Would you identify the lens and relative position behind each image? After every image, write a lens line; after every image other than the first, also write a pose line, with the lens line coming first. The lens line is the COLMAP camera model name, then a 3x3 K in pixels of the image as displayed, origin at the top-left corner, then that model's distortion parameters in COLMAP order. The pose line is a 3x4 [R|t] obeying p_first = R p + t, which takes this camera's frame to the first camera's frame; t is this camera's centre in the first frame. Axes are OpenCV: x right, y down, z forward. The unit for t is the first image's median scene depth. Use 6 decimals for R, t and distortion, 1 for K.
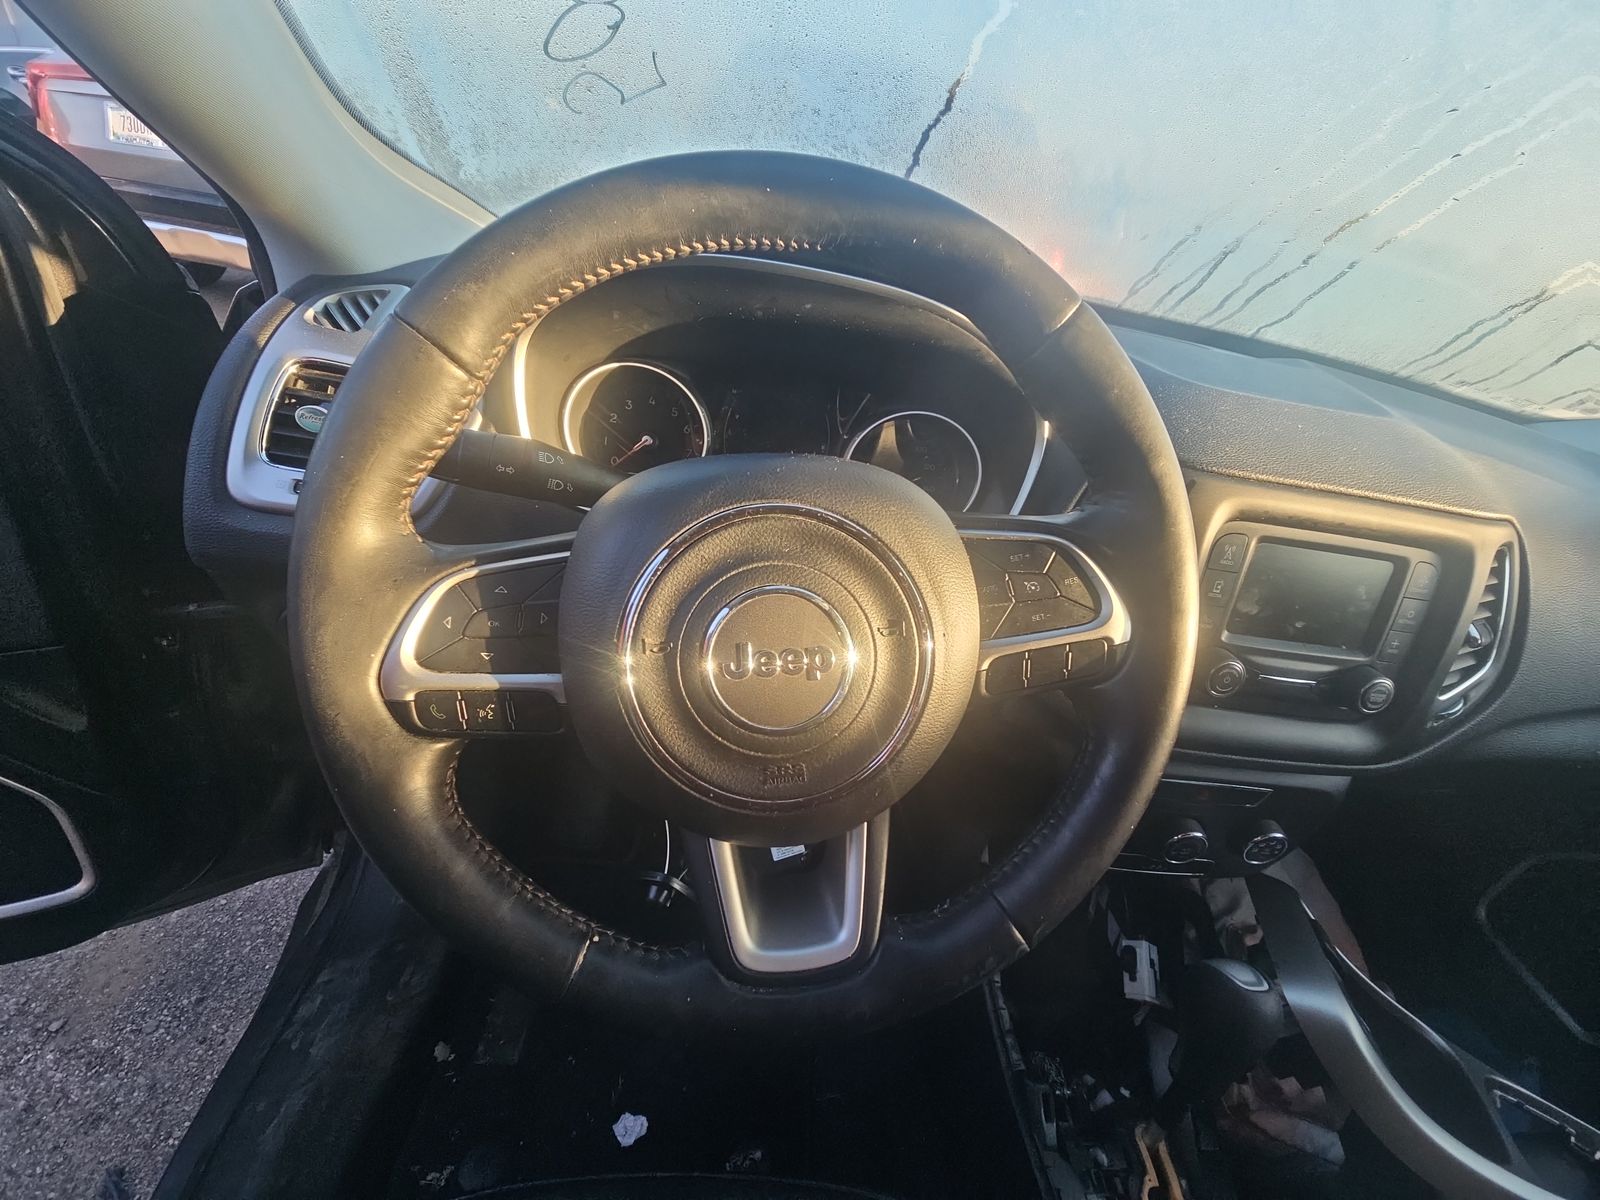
lens RADIAL K [[646.5, 0, 802.9], [0, 646.5, 592.4], [0, 0, 1]] dist [-0.000861, -0.000723]
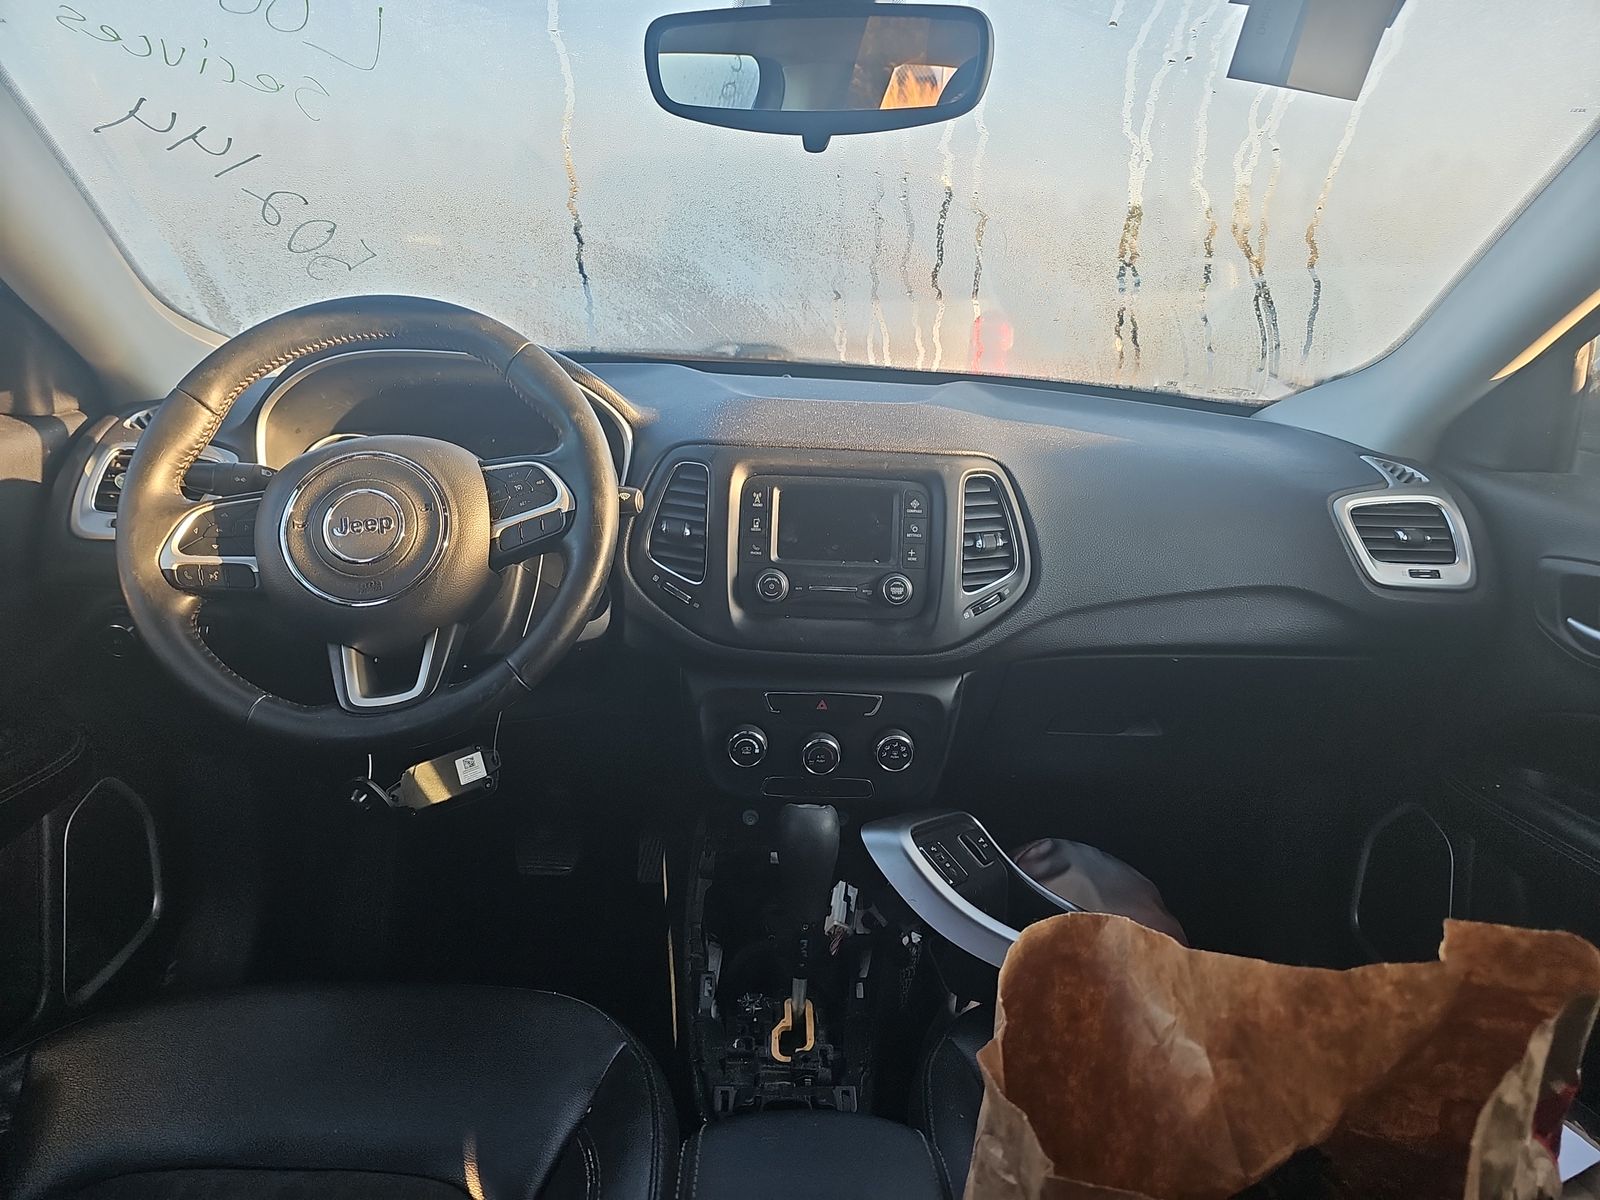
lens RADIAL K [[1071.2, 0, 799.0], [0, 1071.2, 603.3], [0, 0, 1]] dist [0.027640, -0.003798]
pose [[0.991764, -0.121841, -0.039485, 1.220387], [0.106034, 0.953991, -0.280460, 1.231084], [0.071839, 0.273964, 0.959053, -1.738653]]
